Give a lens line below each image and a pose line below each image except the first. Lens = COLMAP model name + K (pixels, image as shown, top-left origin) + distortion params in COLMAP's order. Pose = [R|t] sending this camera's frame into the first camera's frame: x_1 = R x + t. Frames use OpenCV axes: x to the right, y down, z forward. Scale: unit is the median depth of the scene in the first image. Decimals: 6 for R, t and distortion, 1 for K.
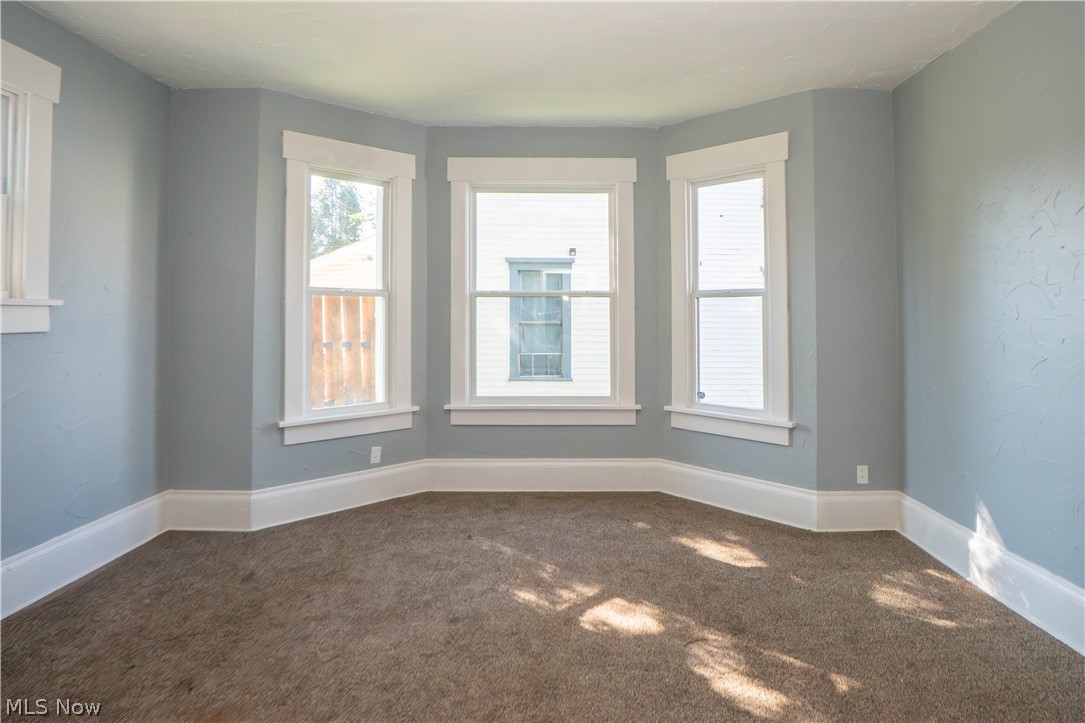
lens RADIAL K [[553.3, 0, 525.4], [0, 553.3, 308.3], [0, 0, 1]] dist [-0.041830, 0.008220]
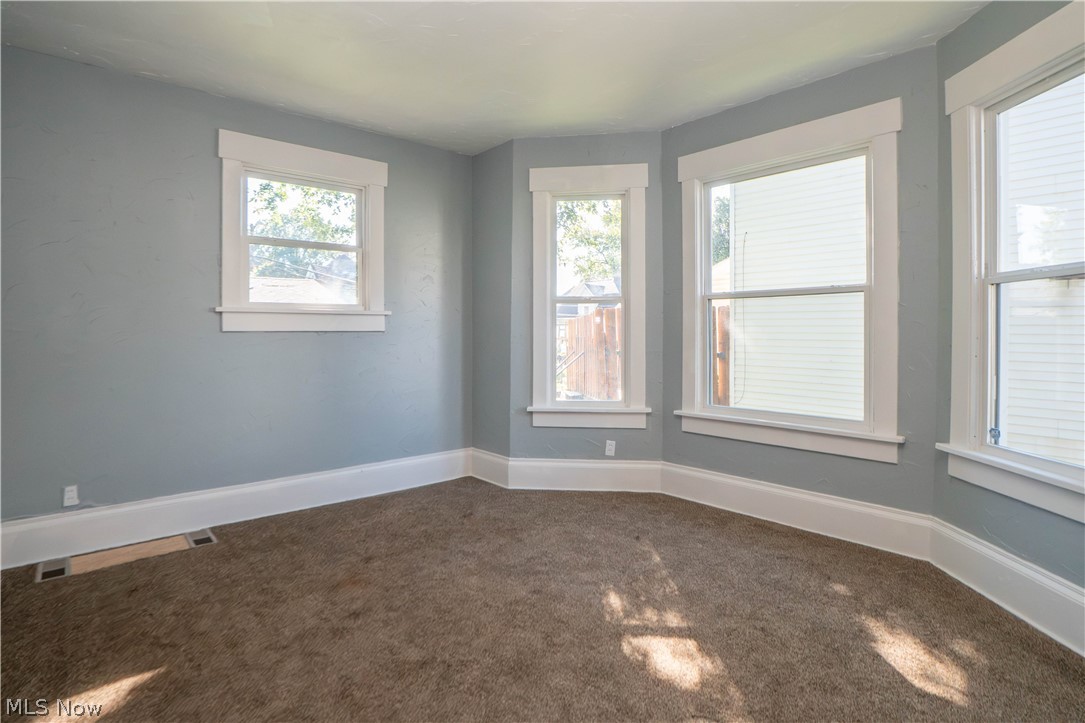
lens RADIAL K [[530.9, 0, 542.8], [0, 530.9, 341.0], [0, 0, 1]] dist [-0.033391, 0.002287]
pose [[0.675531, 0.009320, -0.737273, 0.453678], [0.008160, 0.999764, 0.020115, 0.035233], [0.737286, -0.019604, 0.675296, 0.215814]]
